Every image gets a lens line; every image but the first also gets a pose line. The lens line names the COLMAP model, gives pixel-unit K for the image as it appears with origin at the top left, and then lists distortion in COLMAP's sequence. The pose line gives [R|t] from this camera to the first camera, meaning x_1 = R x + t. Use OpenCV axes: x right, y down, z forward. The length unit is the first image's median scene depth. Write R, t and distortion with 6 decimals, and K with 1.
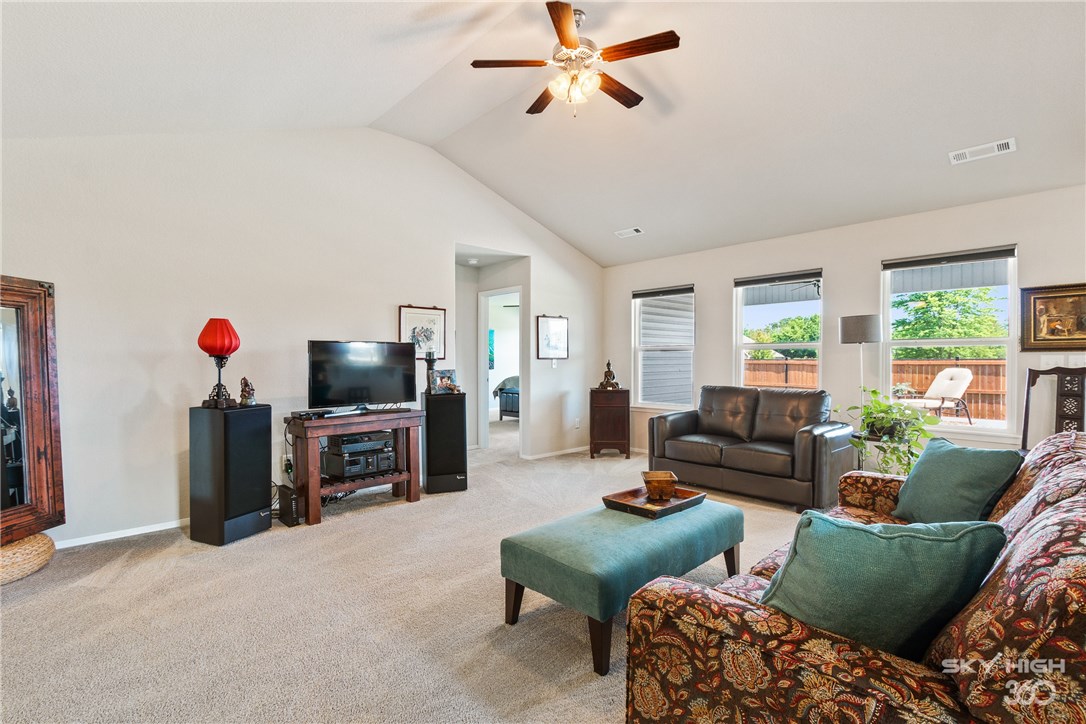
lens RADIAL K [[509.5, 0, 543.1], [0, 509.5, 363.4], [0, 0, 1]] dist [0.016759, -0.000038]
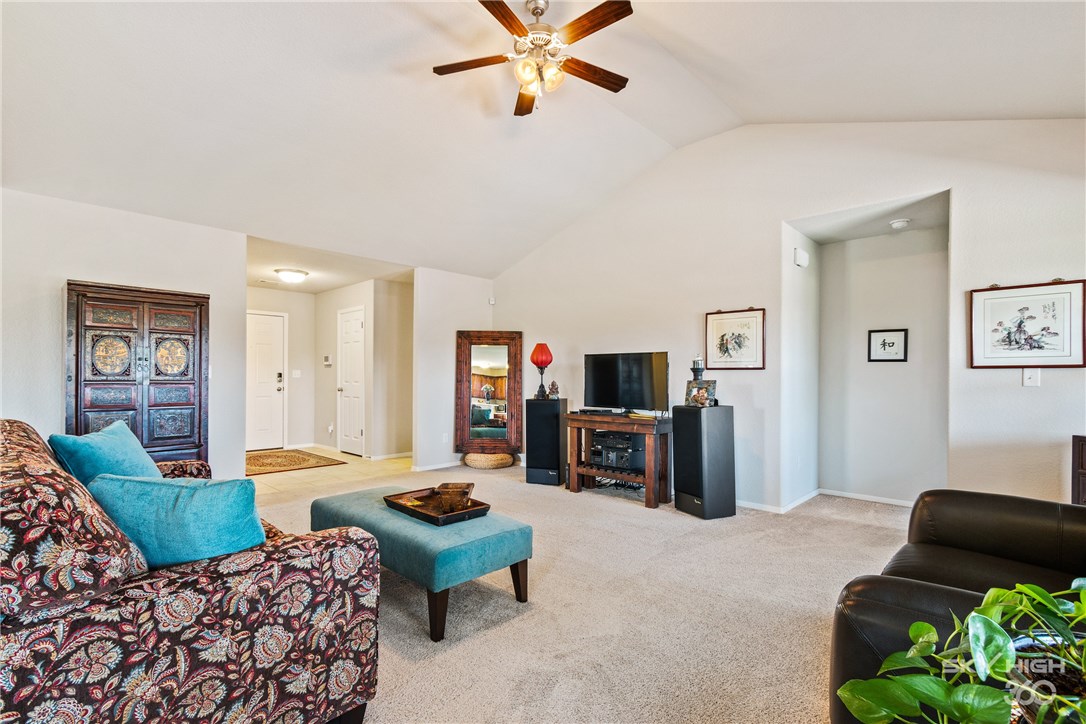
lens RADIAL K [[510.4, 0, 543.8], [0, 510.4, 374.0], [0, 0, 1]] dist [-0.000866, -0.000120]
pose [[0.051279, 0.001545, -0.998683, 0.823592], [-0.012000, 0.999928, 0.000931, 0.004593], [0.998612, 0.011936, 0.051293, 0.799274]]
